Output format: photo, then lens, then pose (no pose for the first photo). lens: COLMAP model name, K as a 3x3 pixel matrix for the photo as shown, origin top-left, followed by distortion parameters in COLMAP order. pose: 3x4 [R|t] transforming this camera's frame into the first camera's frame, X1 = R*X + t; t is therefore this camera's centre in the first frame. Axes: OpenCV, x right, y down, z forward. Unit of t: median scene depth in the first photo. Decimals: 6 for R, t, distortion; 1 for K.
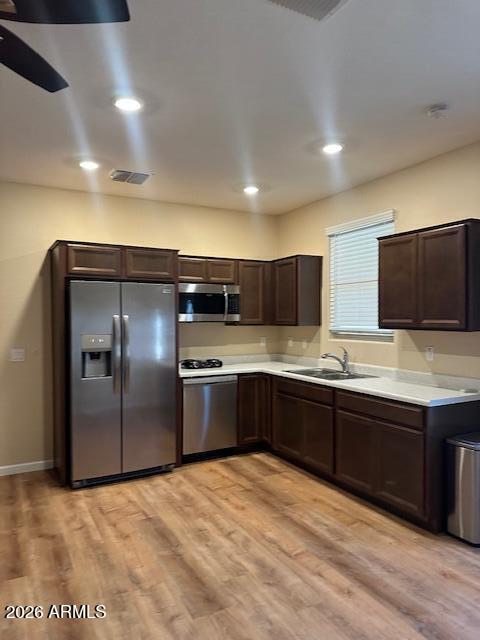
lens RADIAL K [[452.2, 0, 240.0], [0, 452.2, 320.0], [0, 0, 1]] dist [0.038369, -0.049096]
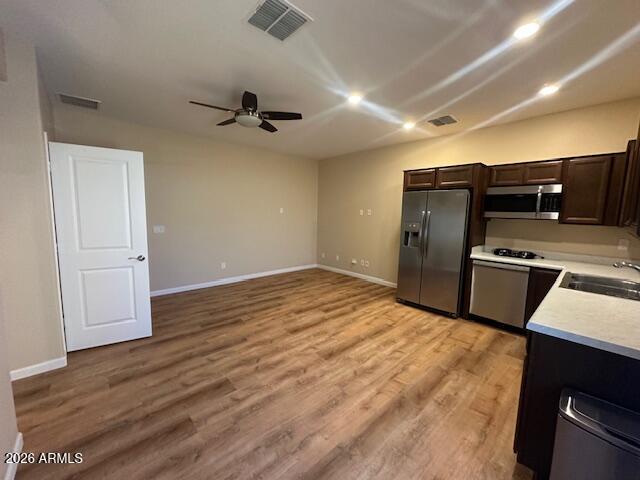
lens RADIAL K [[254.7, 0, 320.0], [0, 254.7, 240.0], [0, 0, 1]] dist [0.001120, 0.000000]
pose [[0.248593, 0.119805, -0.961170, 0.642588], [-0.030850, 0.992797, 0.115768, -0.002238], [0.968117, 0.000873, 0.250499, 0.475507]]
